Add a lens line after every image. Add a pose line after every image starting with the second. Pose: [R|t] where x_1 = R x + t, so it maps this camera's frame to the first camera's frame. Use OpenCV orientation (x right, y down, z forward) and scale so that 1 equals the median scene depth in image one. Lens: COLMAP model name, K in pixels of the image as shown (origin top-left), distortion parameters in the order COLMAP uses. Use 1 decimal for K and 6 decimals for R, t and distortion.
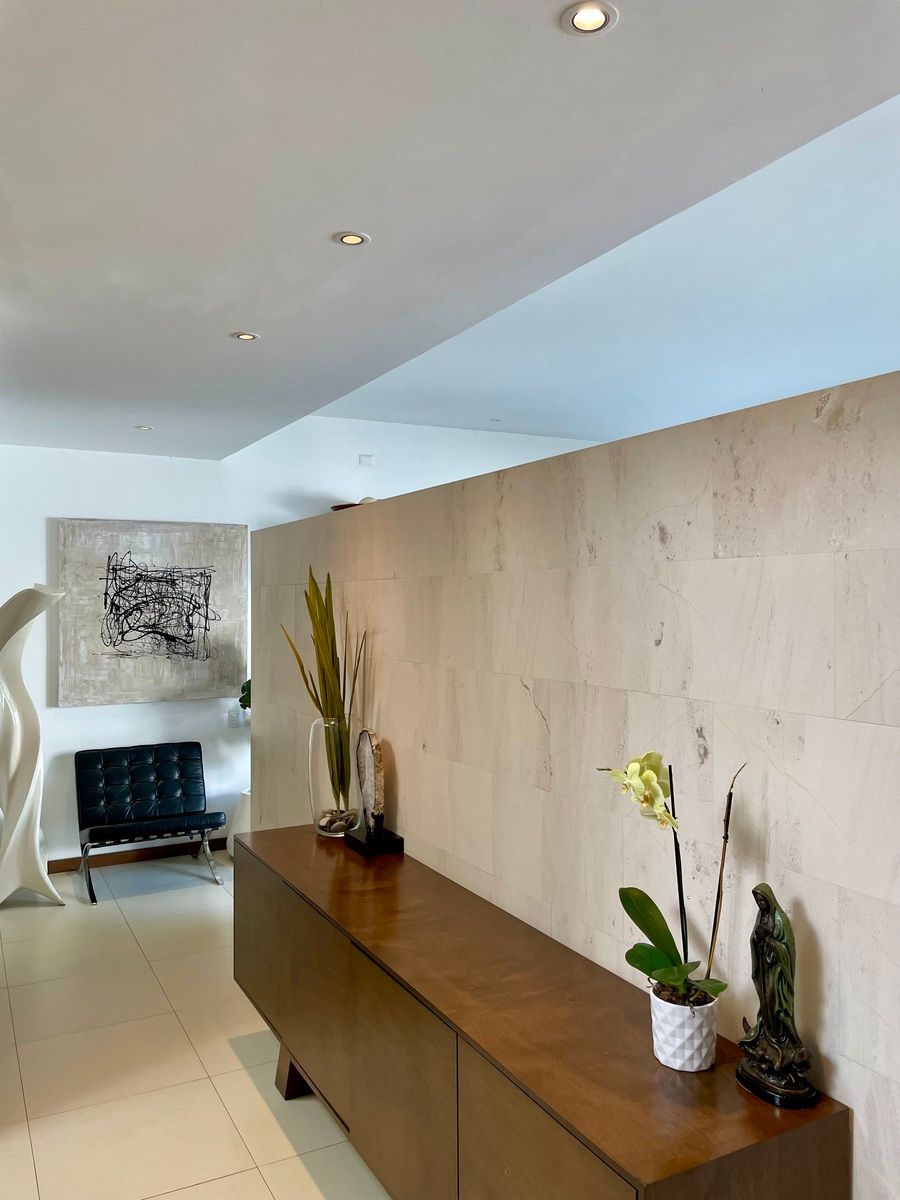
lens RADIAL K [[926.4, 0, 452.2], [0, 926.4, 598.7], [0, 0, 1]] dist [0.092690, -0.099661]
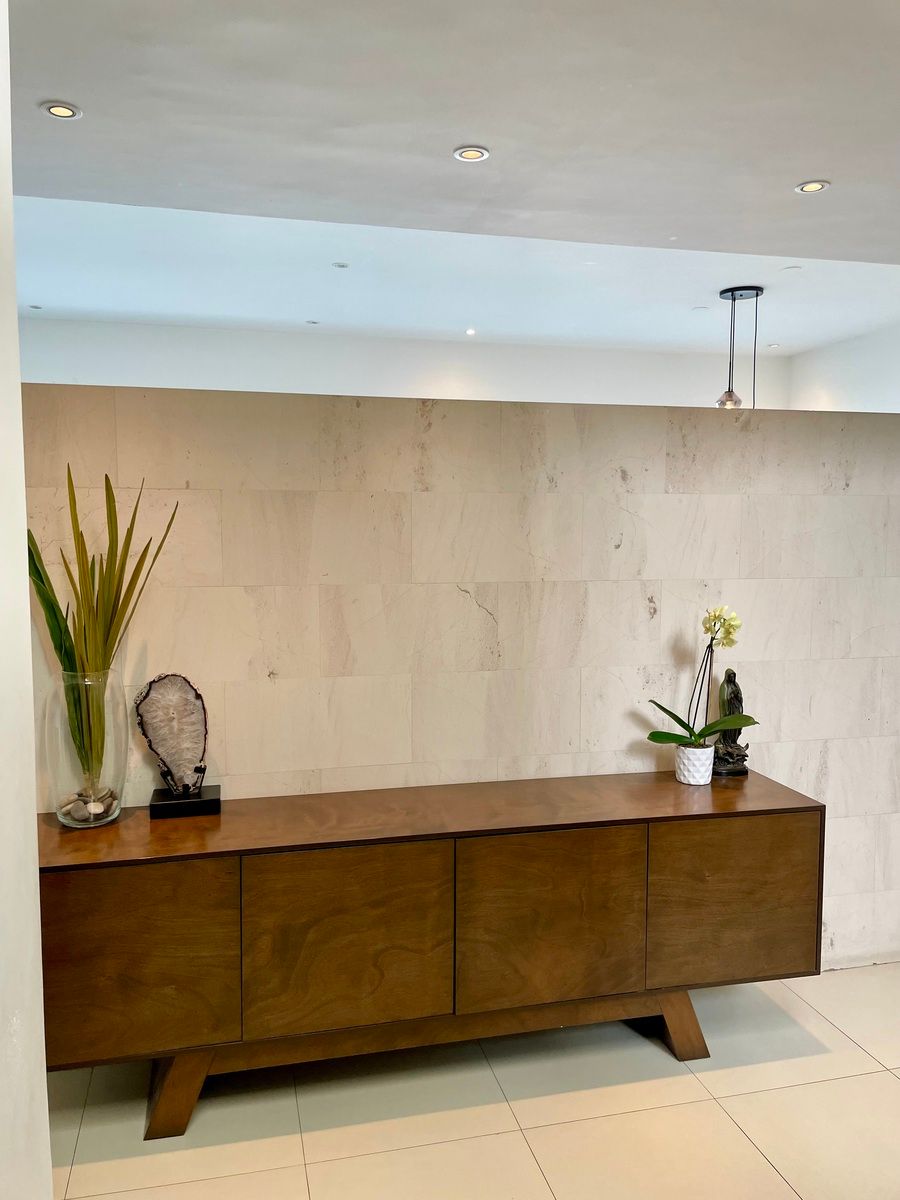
lens RADIAL K [[926.4, 0, 449.1], [0, 926.4, 599.7], [0, 0, 1]] dist [0.092690, -0.099661]
pose [[0.233435, -0.087586, 0.968420, -0.943282], [-0.008804, 0.995704, 0.092176, -0.002901], [-0.972333, -0.030043, 0.231661, 0.651137]]
